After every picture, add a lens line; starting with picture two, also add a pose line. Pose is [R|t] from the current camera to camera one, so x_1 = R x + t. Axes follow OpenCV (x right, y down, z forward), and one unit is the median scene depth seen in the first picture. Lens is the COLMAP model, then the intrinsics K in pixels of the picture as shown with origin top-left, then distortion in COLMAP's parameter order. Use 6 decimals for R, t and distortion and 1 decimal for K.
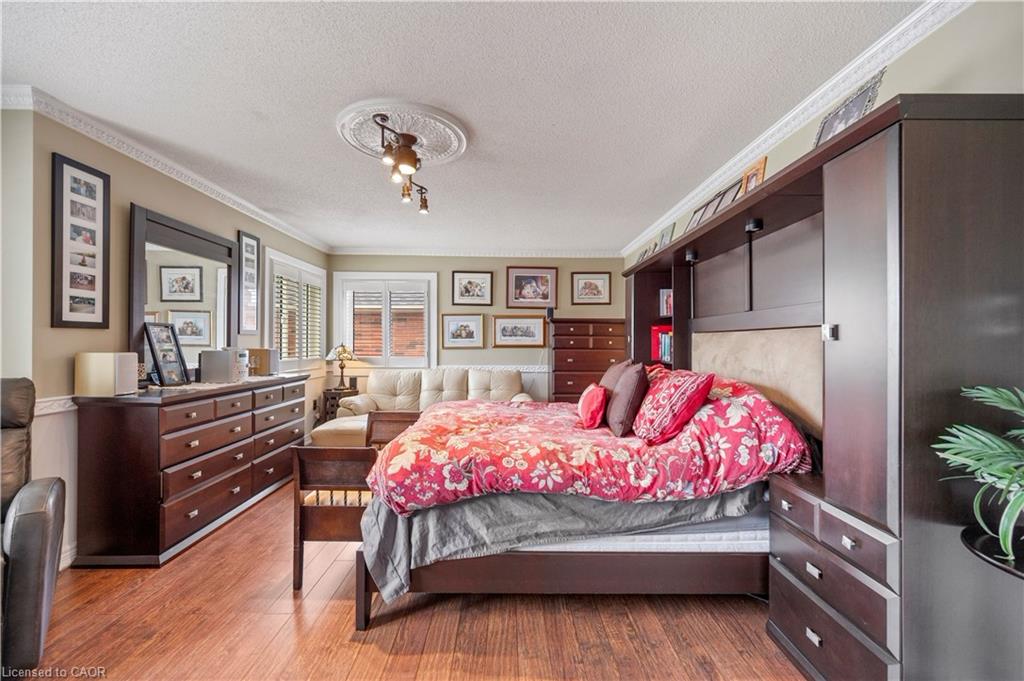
lens RADIAL K [[419.0, 0, 516.7], [0, 419.0, 341.4], [0, 0, 1]] dist [-0.002665, 0.000111]
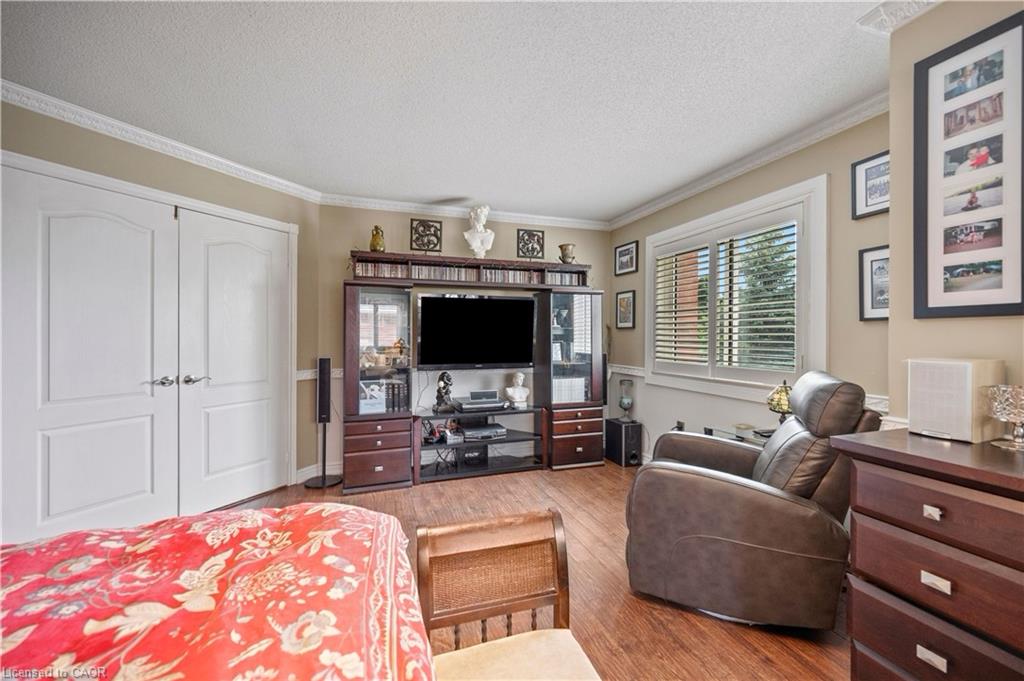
lens RADIAL K [[419.0, 0, 513.0], [0, 419.0, 338.5], [0, 0, 1]] dist [-0.002665, 0.000111]
pose [[-0.948826, 0.004796, -0.315763, -0.249395], [0.006958, 0.999959, -0.005722, -0.001595], [0.315723, -0.007627, -0.948821, 1.393045]]
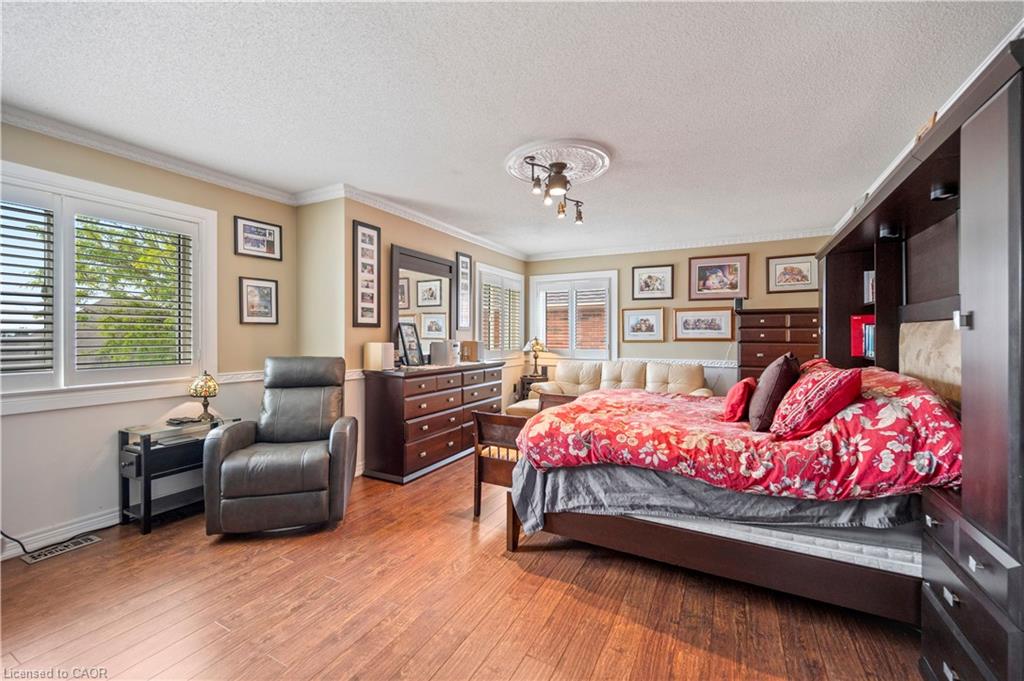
lens RADIAL K [[419.0, 0, 513.2], [0, 419.0, 336.8], [0, 0, 1]] dist [-0.002665, 0.000111]
pose [[0.873482, -0.002437, -0.486850, 0.226034], [0.003711, 0.999992, 0.001652, 0.004179], [0.486842, -0.003250, 0.873484, -0.124803]]
